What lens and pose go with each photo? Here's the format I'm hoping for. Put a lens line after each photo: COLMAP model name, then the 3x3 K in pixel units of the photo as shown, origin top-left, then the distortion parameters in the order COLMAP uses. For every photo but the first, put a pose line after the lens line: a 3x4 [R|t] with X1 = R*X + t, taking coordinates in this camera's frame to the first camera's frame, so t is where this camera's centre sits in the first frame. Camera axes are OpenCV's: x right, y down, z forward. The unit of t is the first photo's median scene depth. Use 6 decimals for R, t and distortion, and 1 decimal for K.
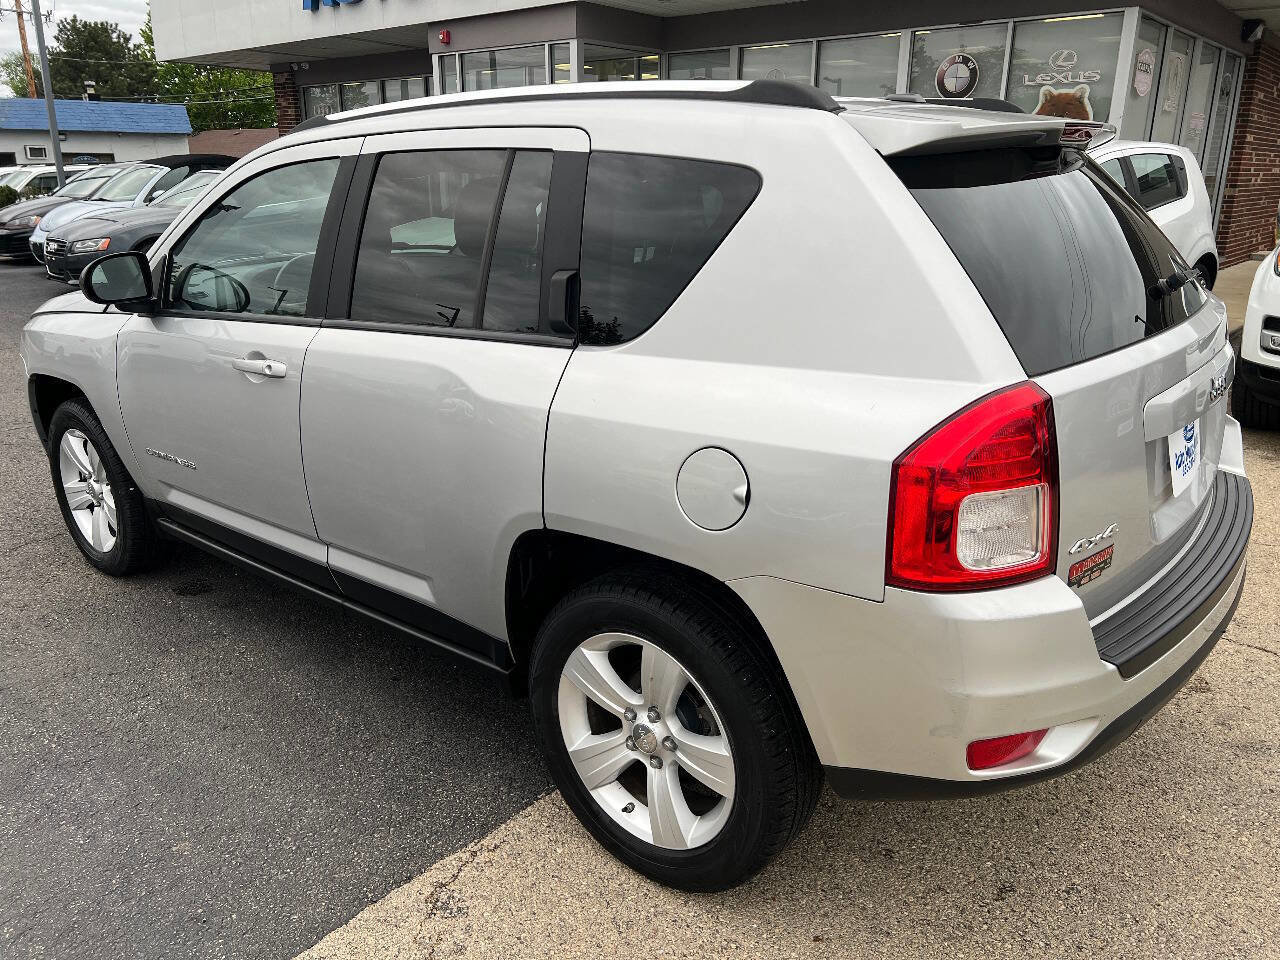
lens RADIAL K [[968.3, 0, 644.4], [0, 968.3, 468.7], [0, 0, 1]] dist [0.051778, -0.059634]
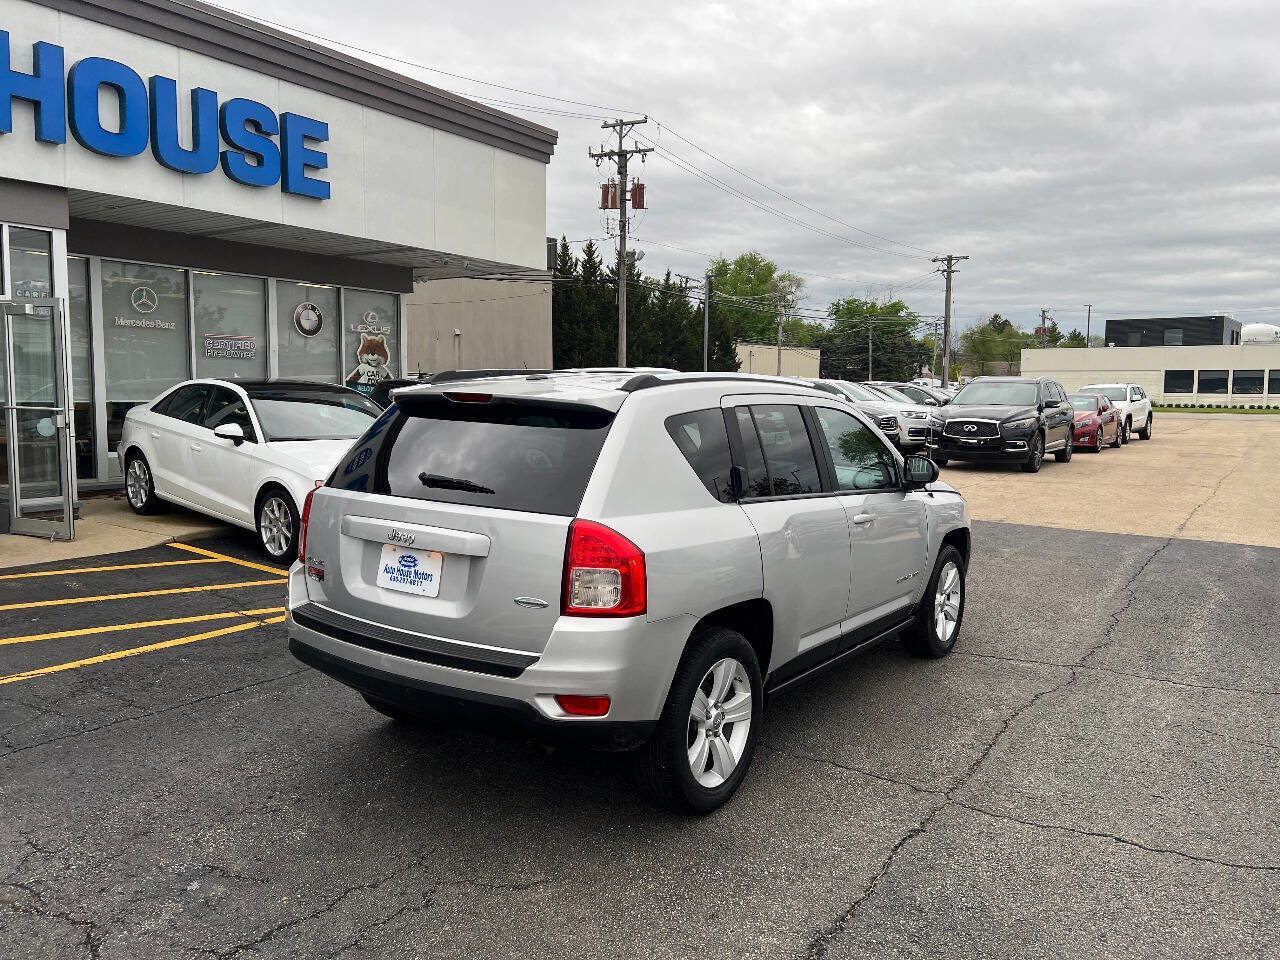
lens RADIAL K [[961.9, 0, 640.0], [0, 961.9, 480.0], [0, 0, 1]] dist [0.053898, -0.057203]
pose [[-0.111181, -0.096407, 0.989113, -2.871613], [0.279258, 0.952151, 0.124195, -0.637045], [-0.953758, 0.290026, -0.078938, 2.033560]]
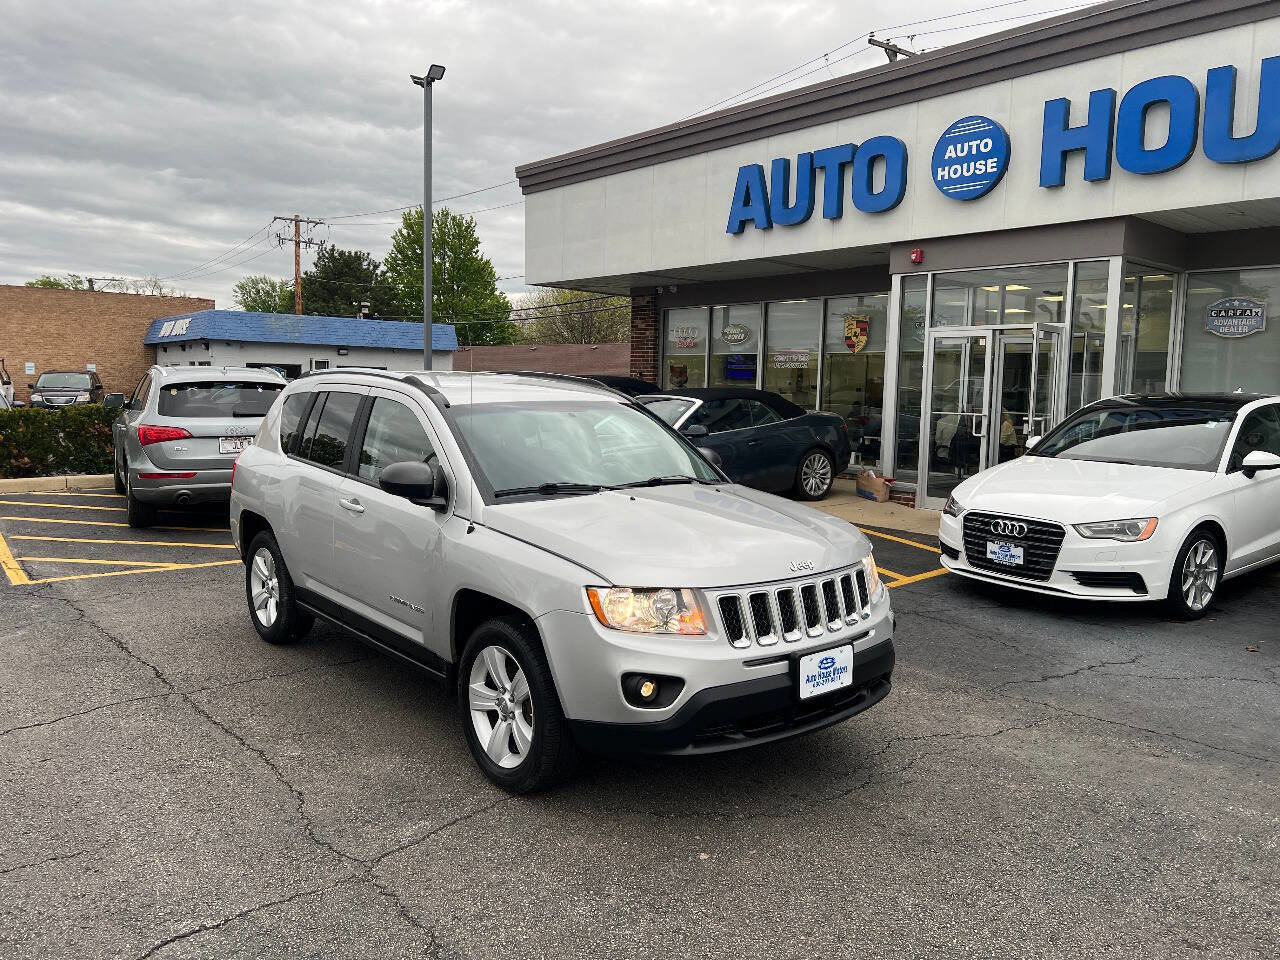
lens RADIAL K [[968.3, 0, 644.4], [0, 968.3, 468.7], [0, 0, 1]] dist [0.051778, -0.059634]
pose [[0.990012, 0.032218, -0.137253, -1.106354], [-0.060451, 0.976510, -0.206816, -0.155053], [0.127365, 0.213048, 0.968705, 0.449011]]
